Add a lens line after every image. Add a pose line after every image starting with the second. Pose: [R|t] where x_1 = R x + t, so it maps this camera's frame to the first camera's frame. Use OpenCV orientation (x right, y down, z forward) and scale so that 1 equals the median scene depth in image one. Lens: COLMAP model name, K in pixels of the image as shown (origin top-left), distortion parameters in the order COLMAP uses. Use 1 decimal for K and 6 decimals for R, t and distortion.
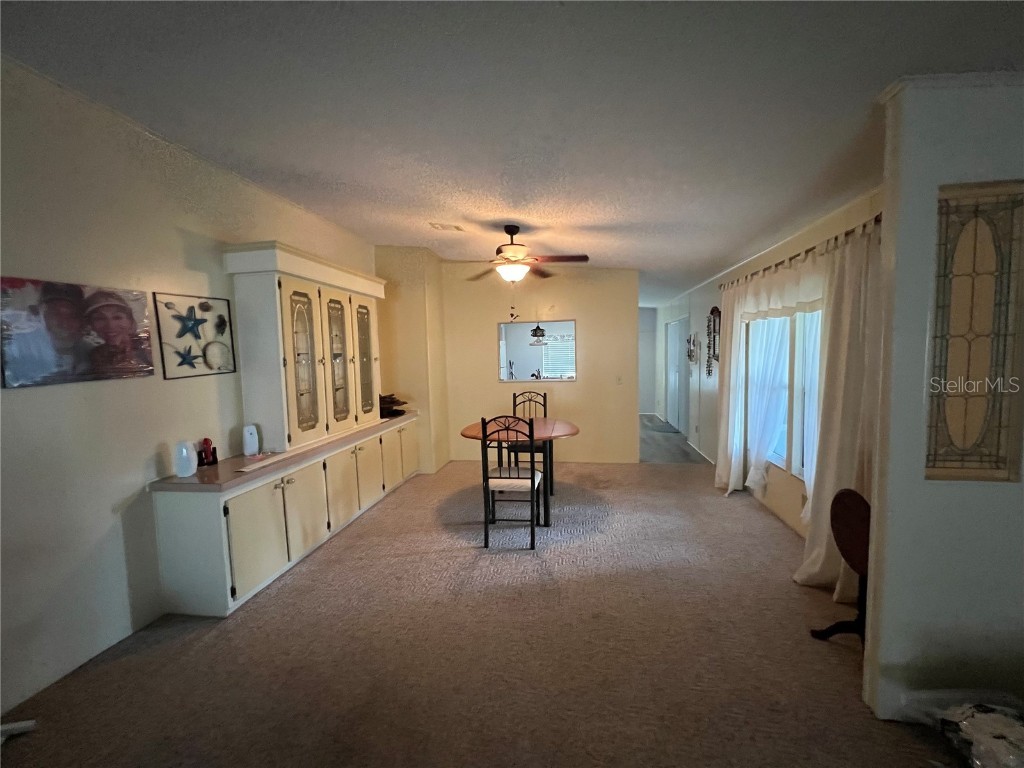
lens RADIAL K [[411.6, 0, 512.0], [0, 411.6, 384.0], [0, 0, 1]] dist [-0.001093, 0.000060]
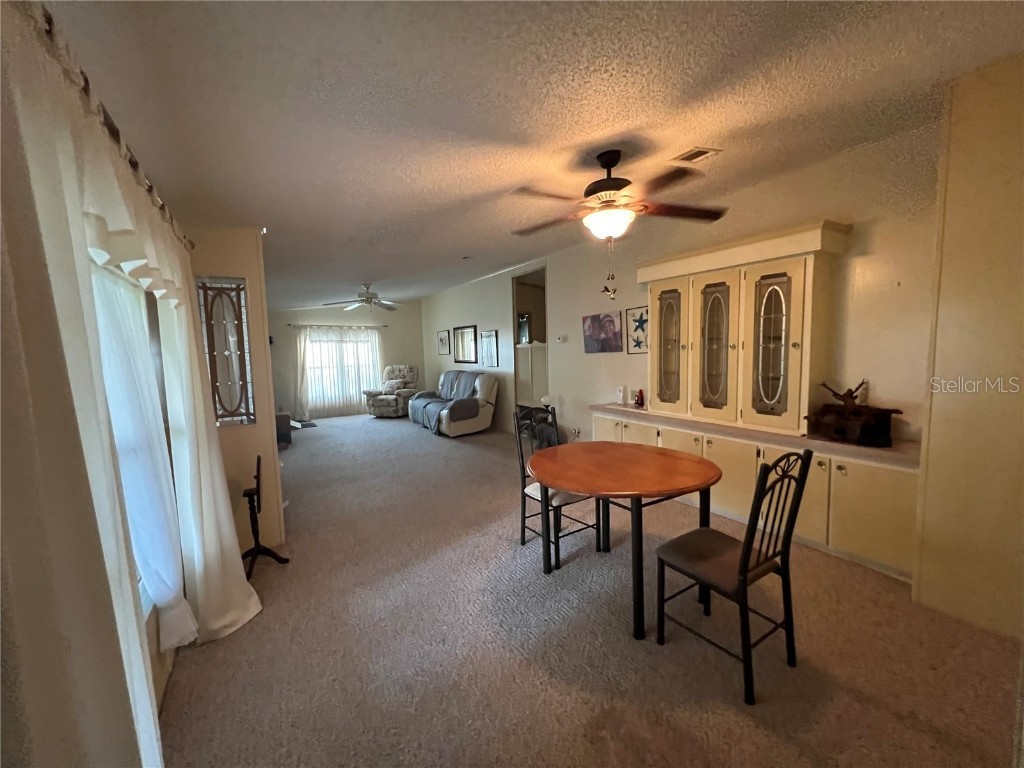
lens RADIAL K [[411.6, 0, 512.0], [0, 411.6, 384.0], [0, 0, 1]] dist [-0.001093, 0.000060]
pose [[-0.754728, 0.105577, -0.647487, 0.623051], [-0.001867, 0.986616, 0.163051, -0.136387], [0.656035, 0.124268, -0.744429, 1.537607]]
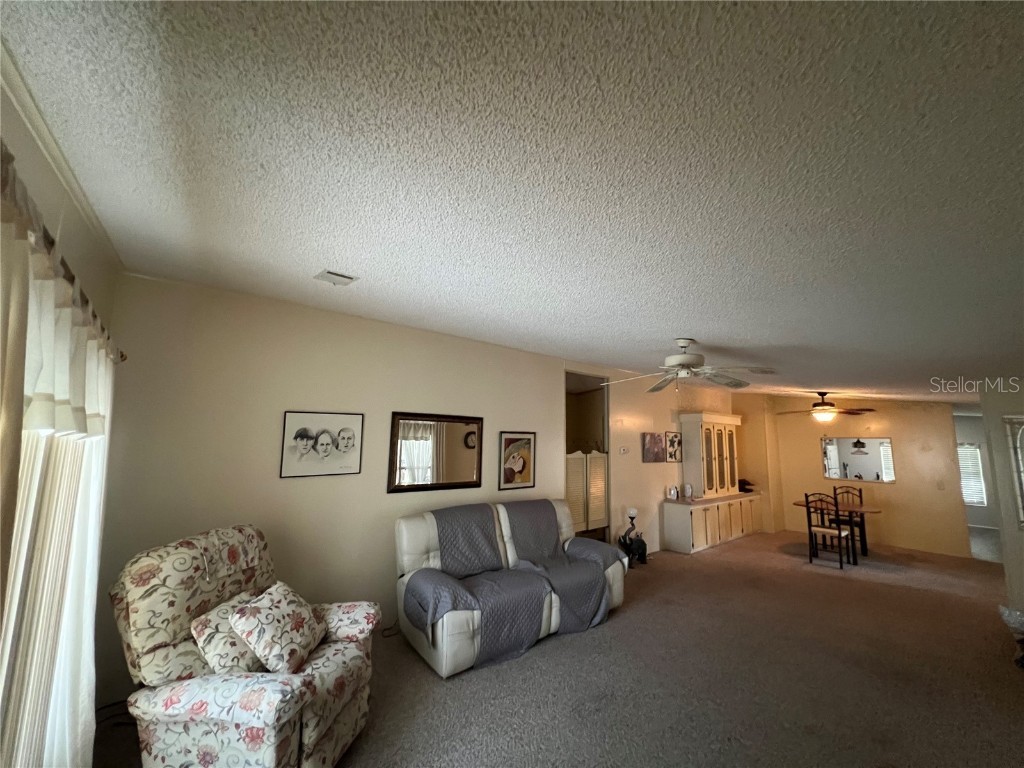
lens RADIAL K [[410.1, 0, 510.0], [0, 410.1, 383.5], [0, 0, 1]] dist [-0.000368, 0.000147]
pose [[0.751856, -0.050585, -0.657383, 0.169136], [-0.089899, 0.979876, -0.178219, 0.038424], [0.653169, 0.193093, 0.732178, -1.372046]]
